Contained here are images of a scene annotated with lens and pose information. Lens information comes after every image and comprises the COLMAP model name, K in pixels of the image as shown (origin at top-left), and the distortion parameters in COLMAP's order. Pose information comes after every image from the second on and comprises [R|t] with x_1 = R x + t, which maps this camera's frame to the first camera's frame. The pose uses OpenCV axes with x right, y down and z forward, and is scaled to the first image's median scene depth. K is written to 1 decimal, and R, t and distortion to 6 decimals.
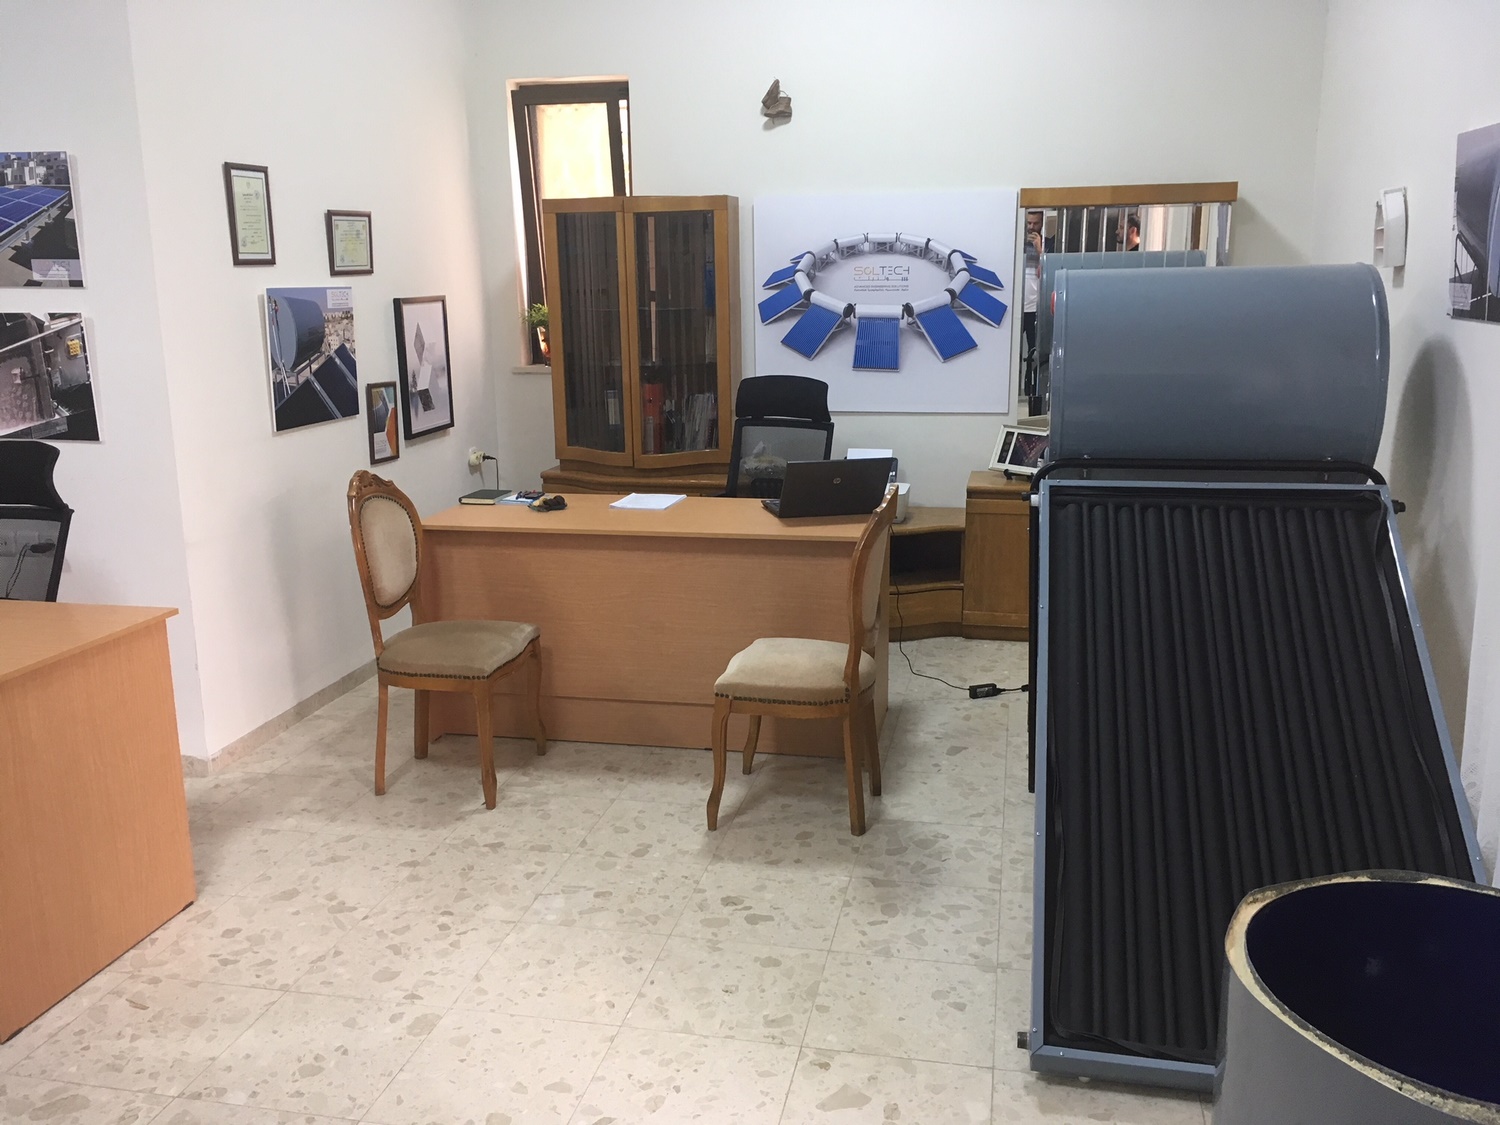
lens RADIAL K [[1273.4, 0, 753.1], [0, 1273.4, 565.5], [0, 0, 1]] dist [0.068717, -0.093655]
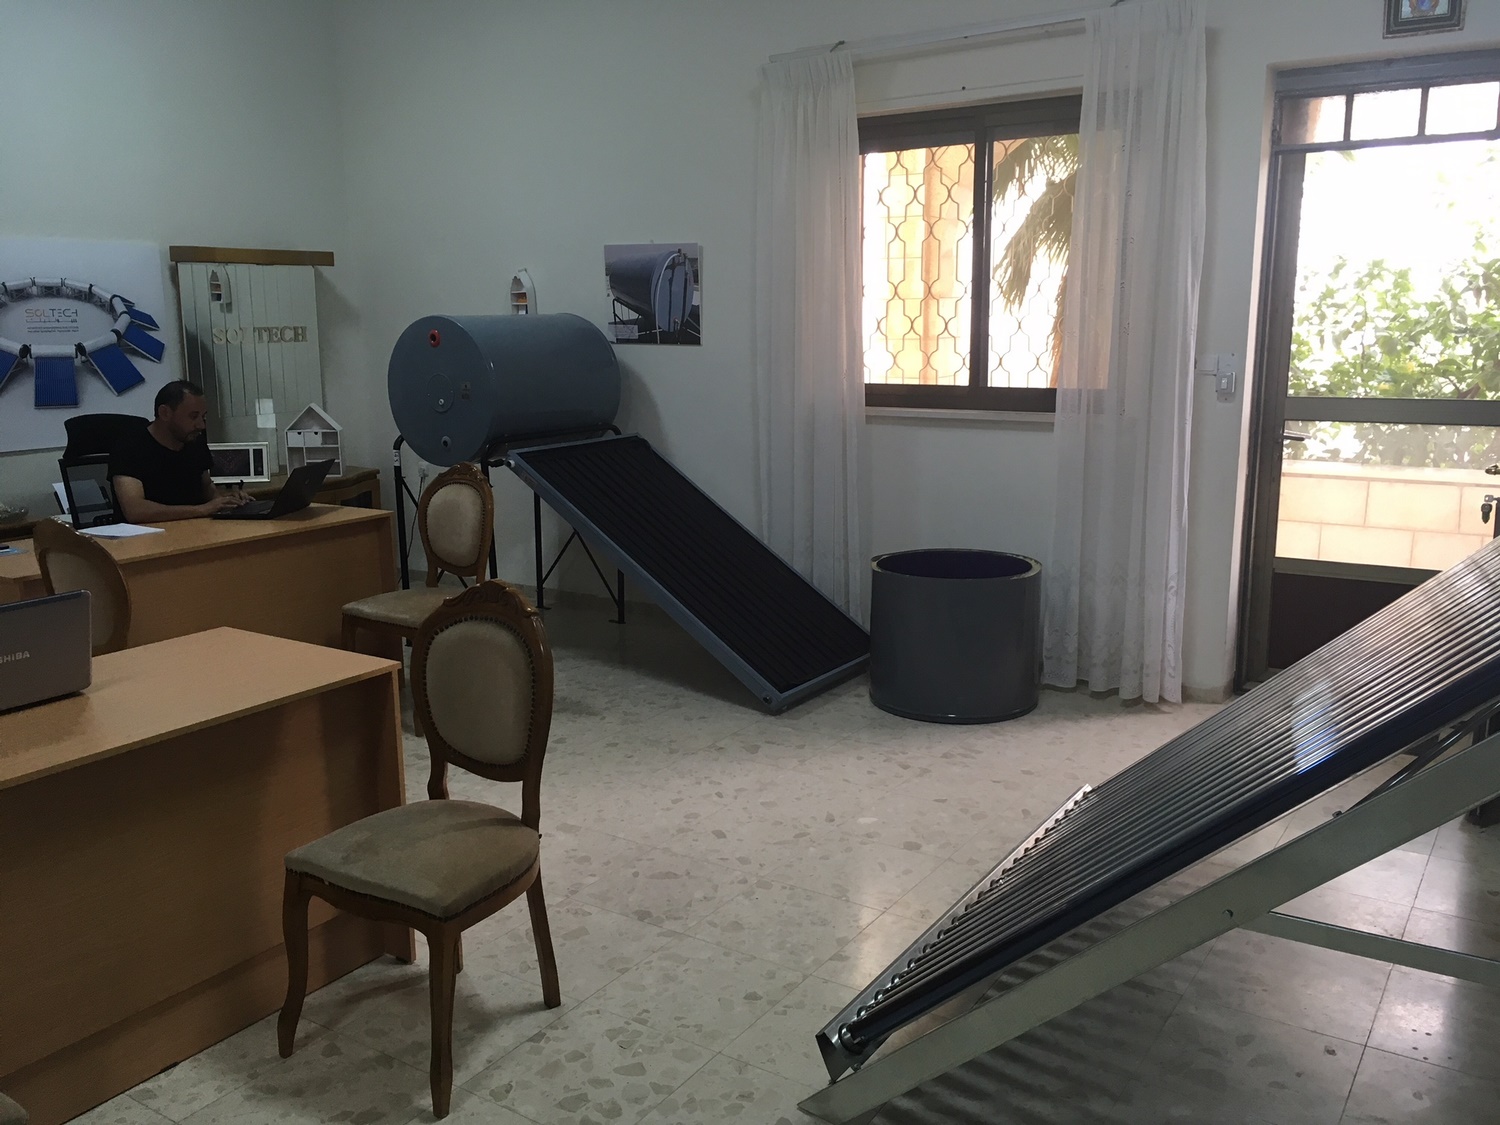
lens RADIAL K [[1273.4, 0, 753.1], [0, 1273.4, 565.5], [0, 0, 1]] dist [0.068717, -0.093655]
pose [[0.367722, -0.176647, 0.913004, -0.697853], [0.206581, 0.972778, 0.105010, -0.020964], [-0.906700, 0.149995, 0.394204, 0.090964]]
